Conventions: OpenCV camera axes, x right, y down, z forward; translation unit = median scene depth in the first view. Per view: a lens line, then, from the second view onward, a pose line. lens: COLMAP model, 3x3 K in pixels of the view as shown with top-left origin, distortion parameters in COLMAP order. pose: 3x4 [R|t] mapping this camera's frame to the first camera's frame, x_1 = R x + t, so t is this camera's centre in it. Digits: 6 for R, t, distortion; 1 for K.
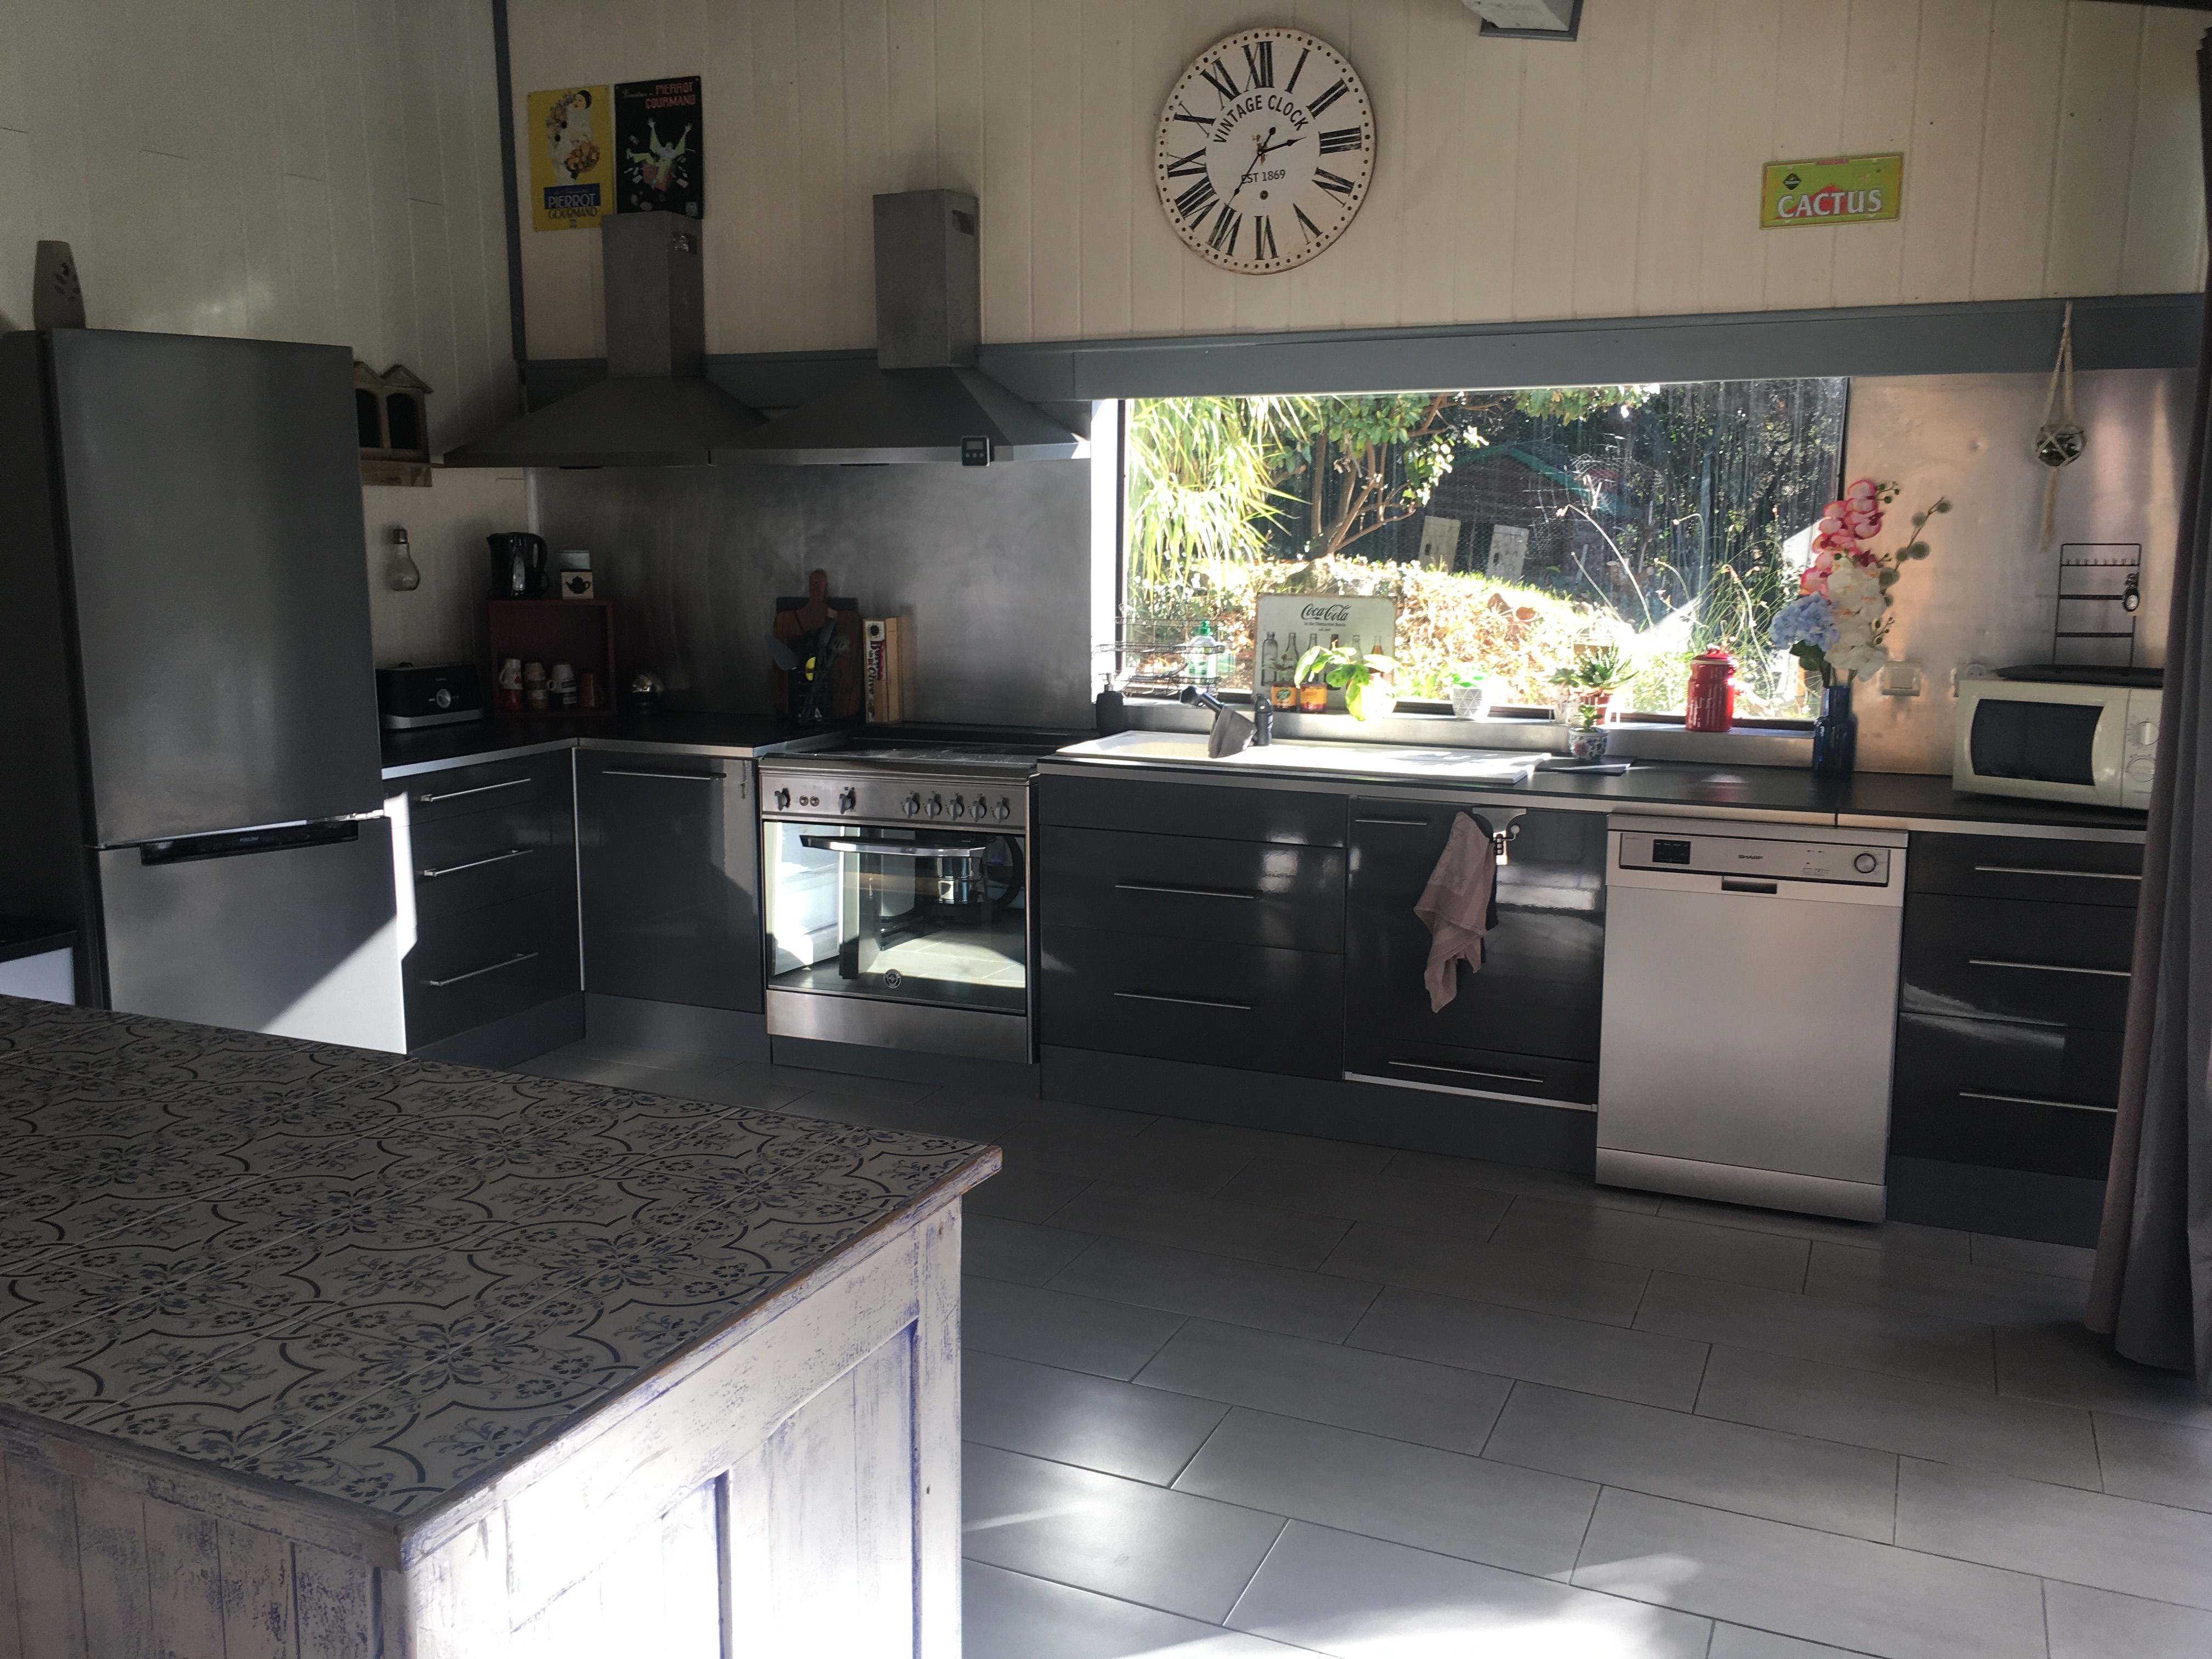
lens RADIAL K [[1859.5, 0, 1116.0], [0, 1859.5, 812.5], [0, 0, 1]] dist [0.055438, -0.006063]
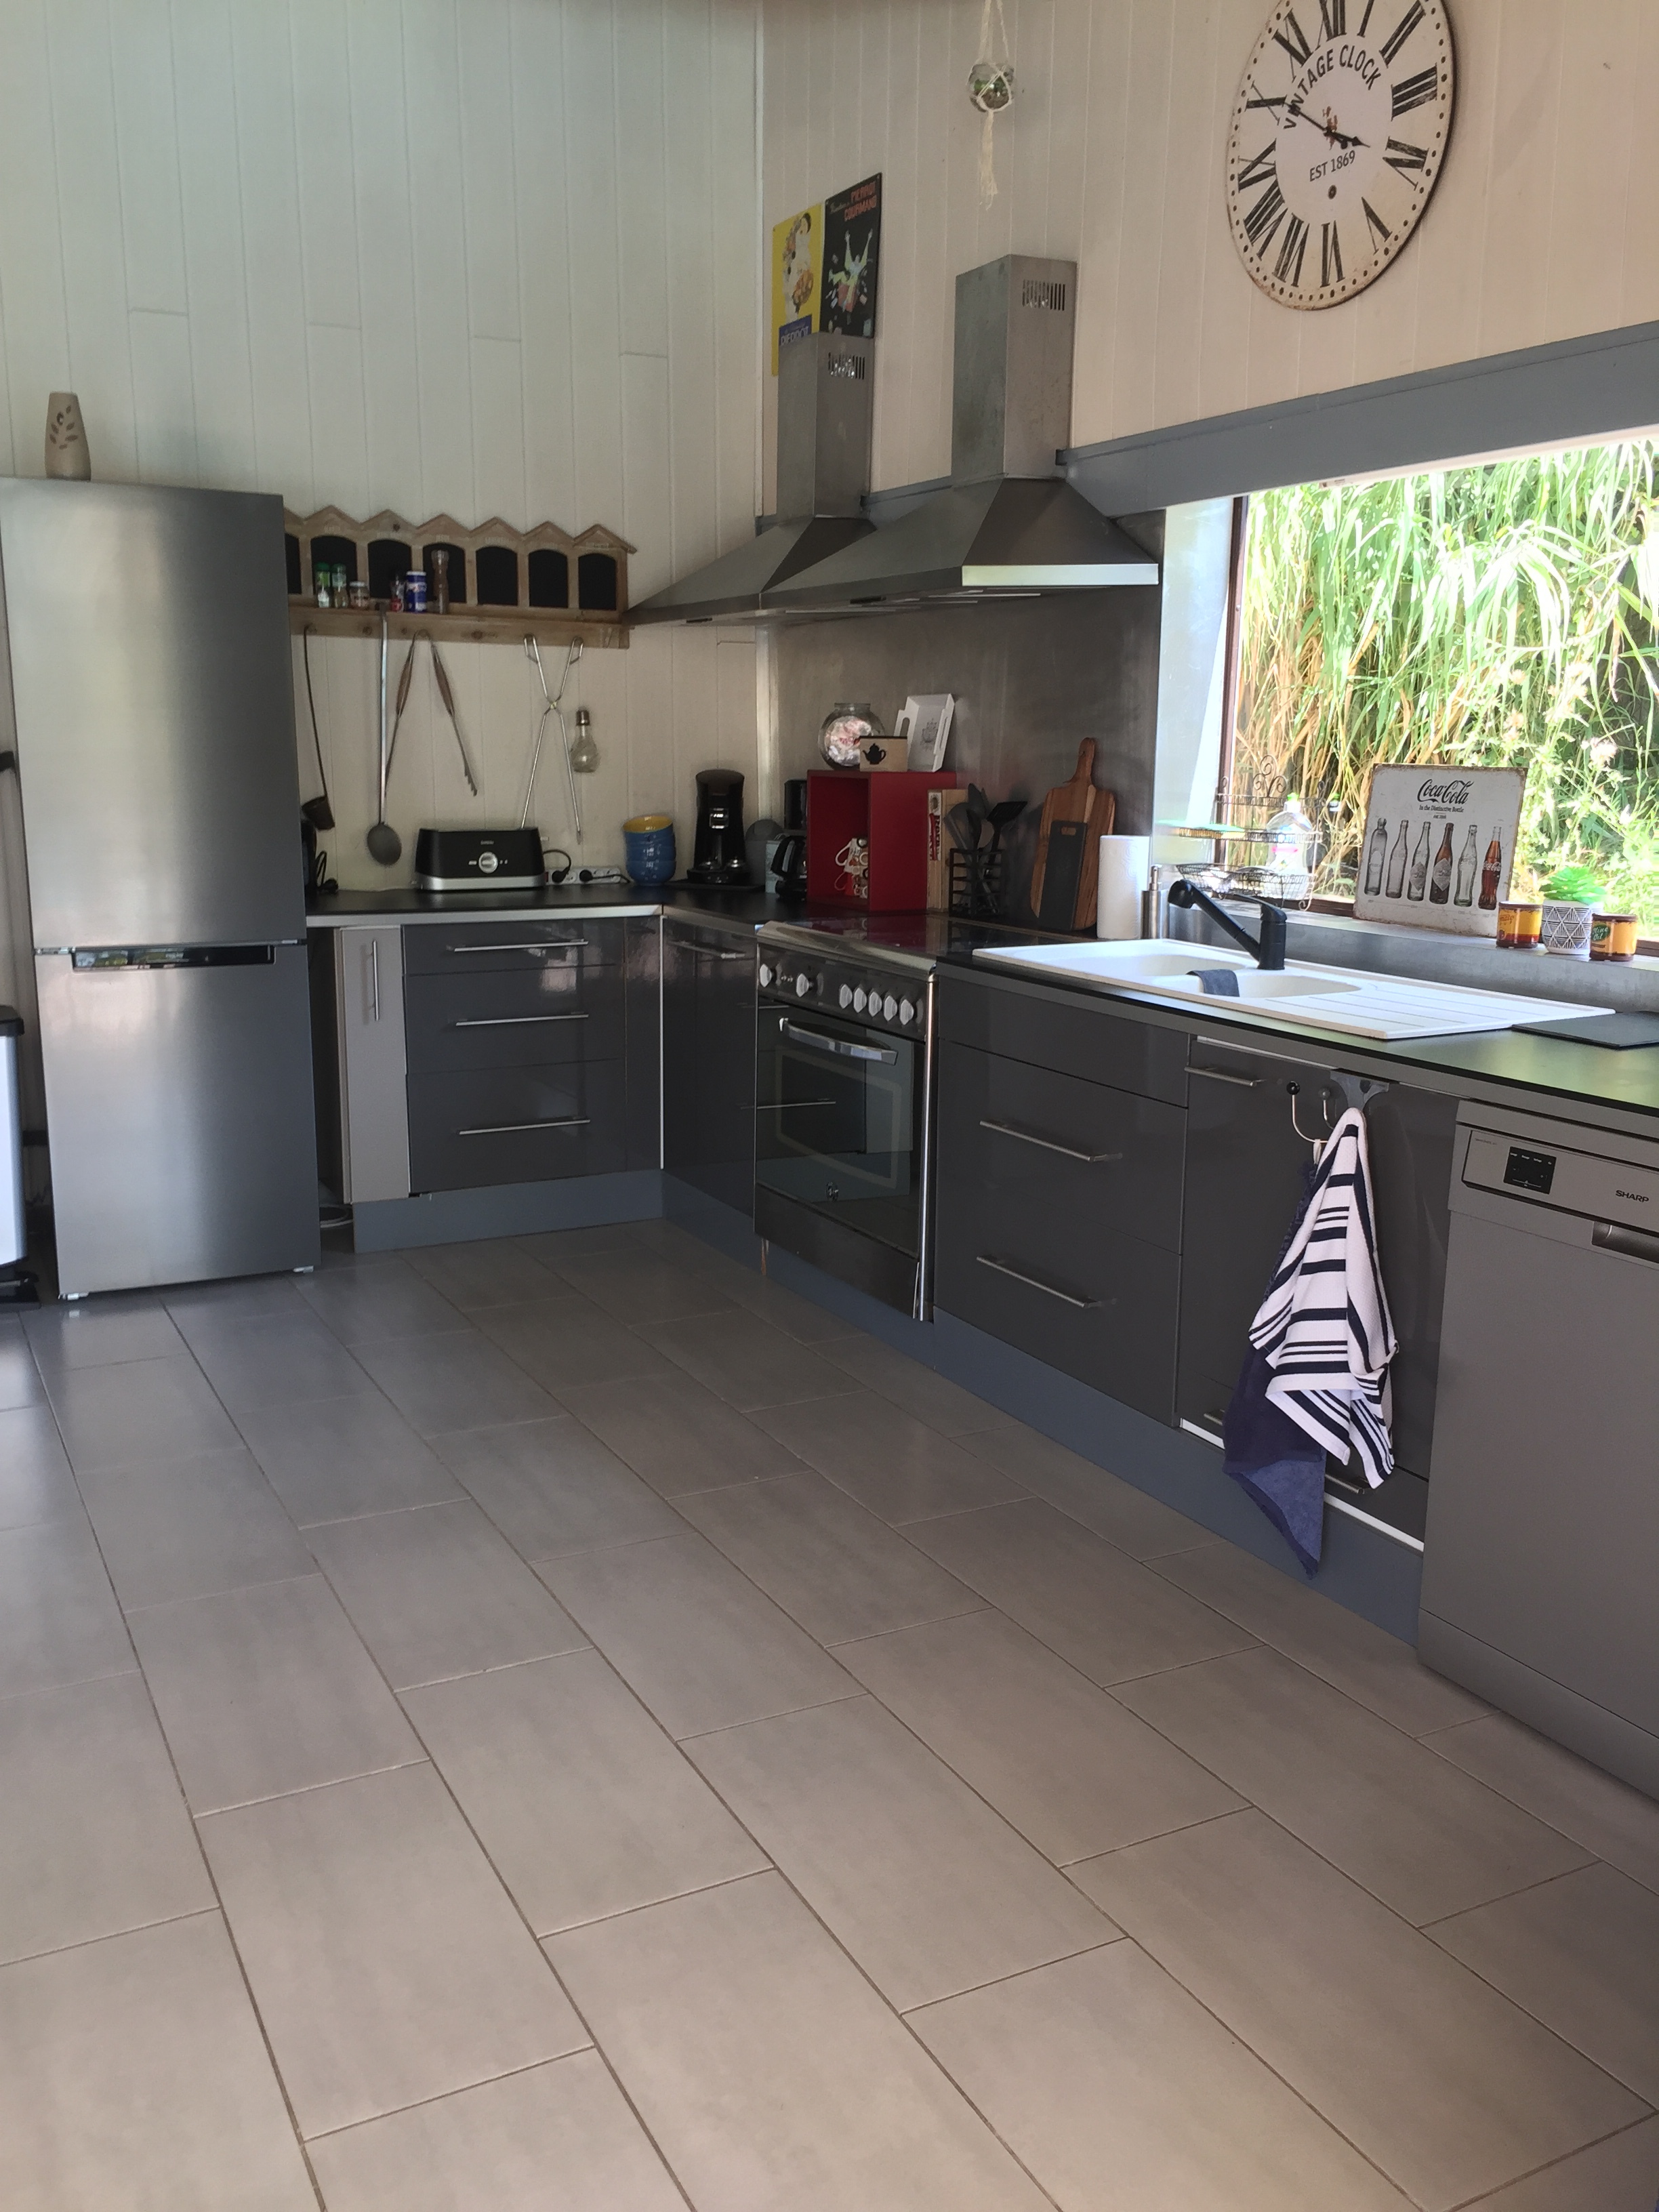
lens RADIAL K [[1921.9, 0, 827.6], [0, 1921.9, 1118.9], [0, 0, 1]] dist [0.041769, -0.051062]
pose [[0.771908, 0.129734, -0.622356, 0.412450], [-0.107471, 0.991496, 0.073387, -0.013857], [0.626584, 0.010237, 0.779287, 0.294765]]
